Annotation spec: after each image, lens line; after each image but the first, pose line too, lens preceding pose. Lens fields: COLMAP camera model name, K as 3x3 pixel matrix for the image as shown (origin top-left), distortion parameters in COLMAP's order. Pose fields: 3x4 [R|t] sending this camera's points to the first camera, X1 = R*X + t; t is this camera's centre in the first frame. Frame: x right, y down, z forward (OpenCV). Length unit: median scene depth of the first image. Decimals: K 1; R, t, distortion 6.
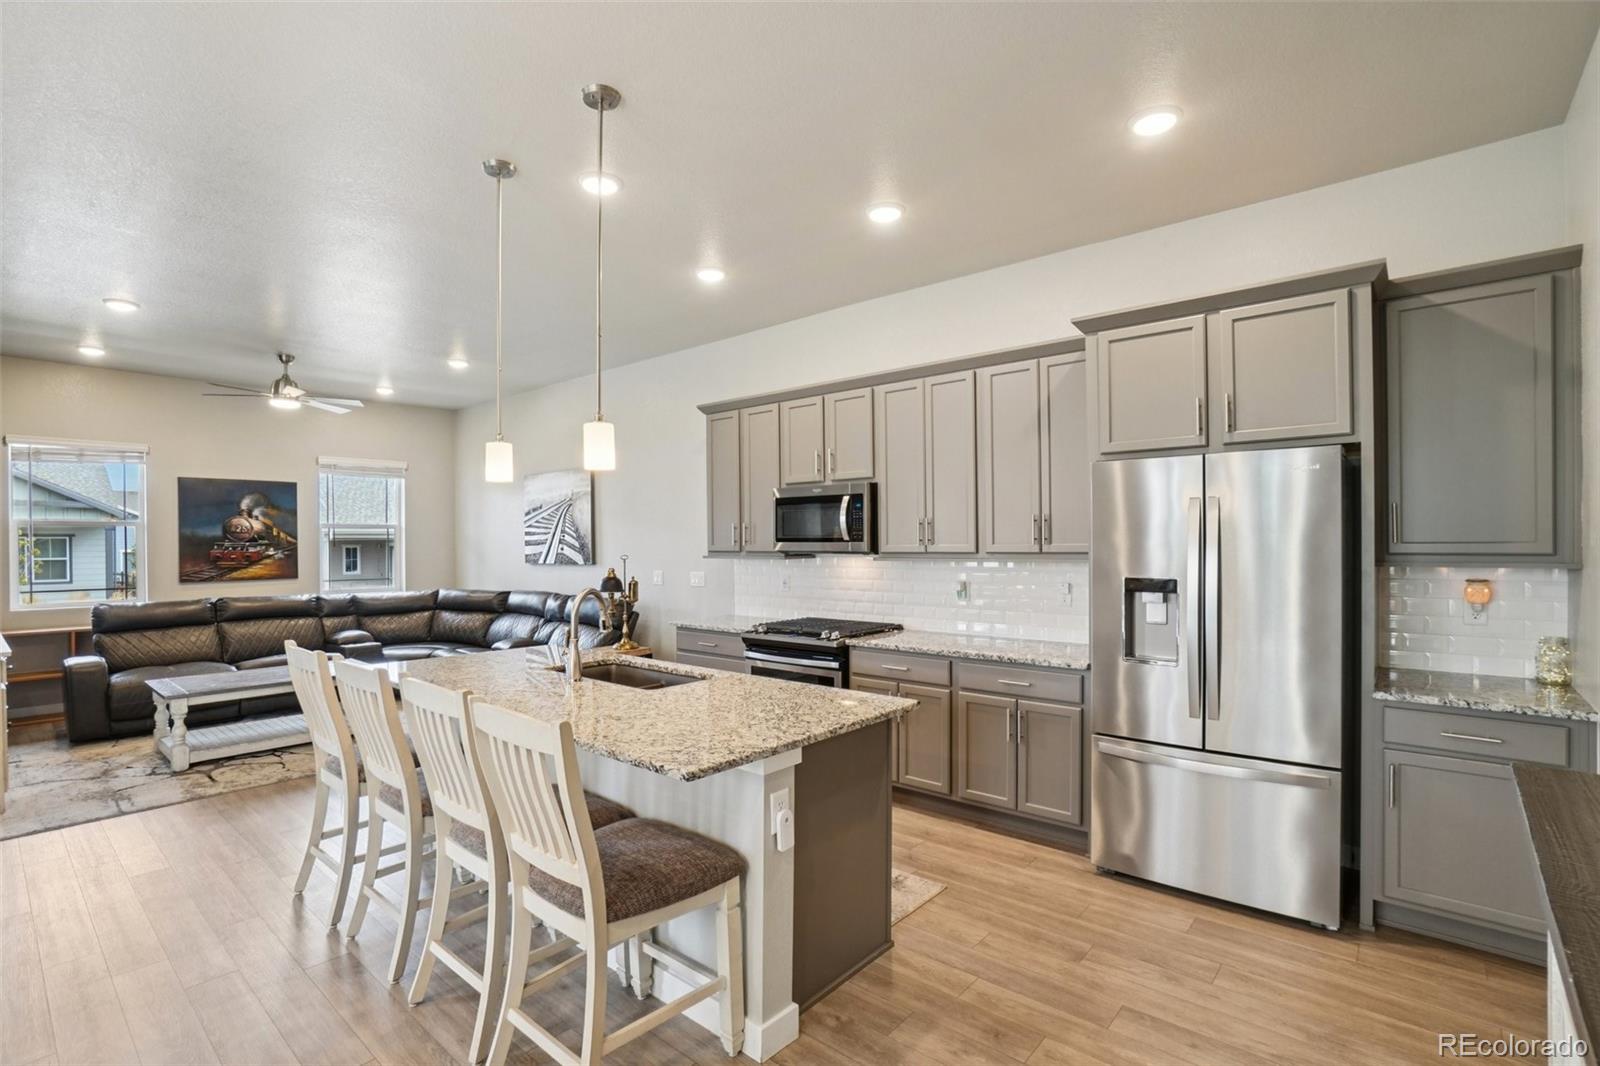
lens RADIAL K [[729.9, 0, 785.6], [0, 729.9, 545.7], [0, 0, 1]] dist [-0.017673, 0.002220]
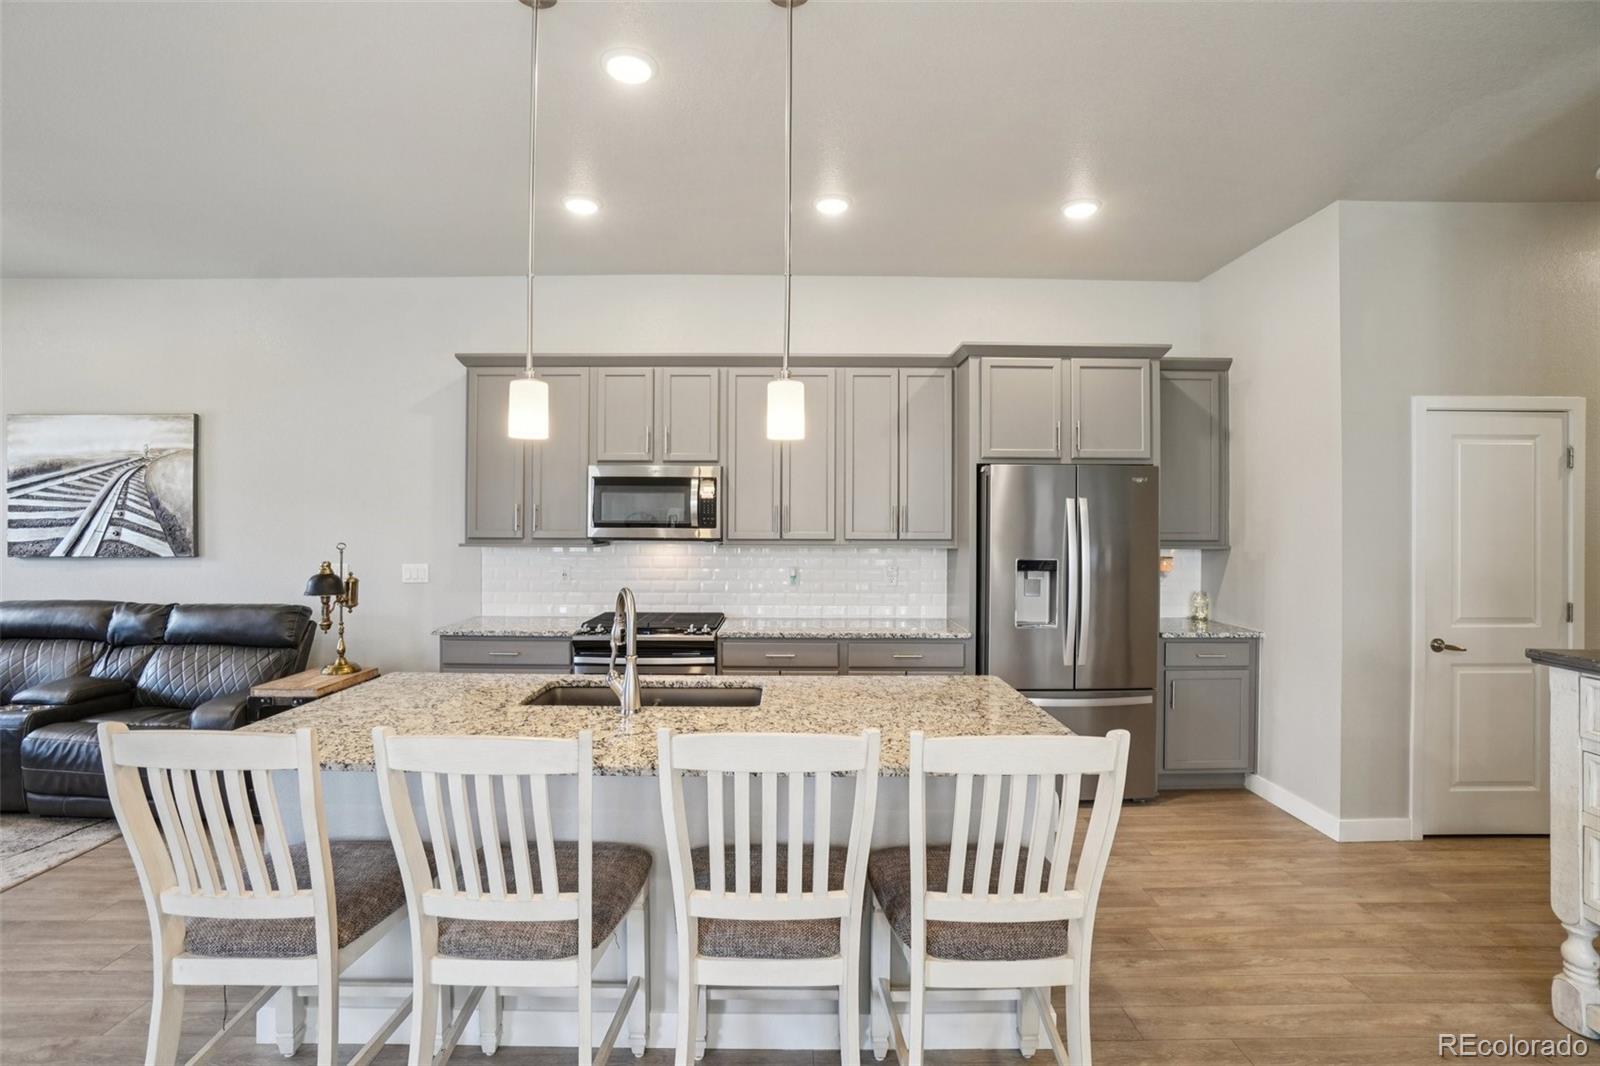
lens RADIAL K [[729.9, 0, 790.5], [0, 729.9, 524.2], [0, 0, 1]] dist [-0.017673, 0.002220]
pose [[0.759714, 0.011733, 0.650151, -0.363670], [-0.005987, 0.999921, -0.011049, -0.000539], [-0.650230, 0.004501, 0.759724, 0.173915]]
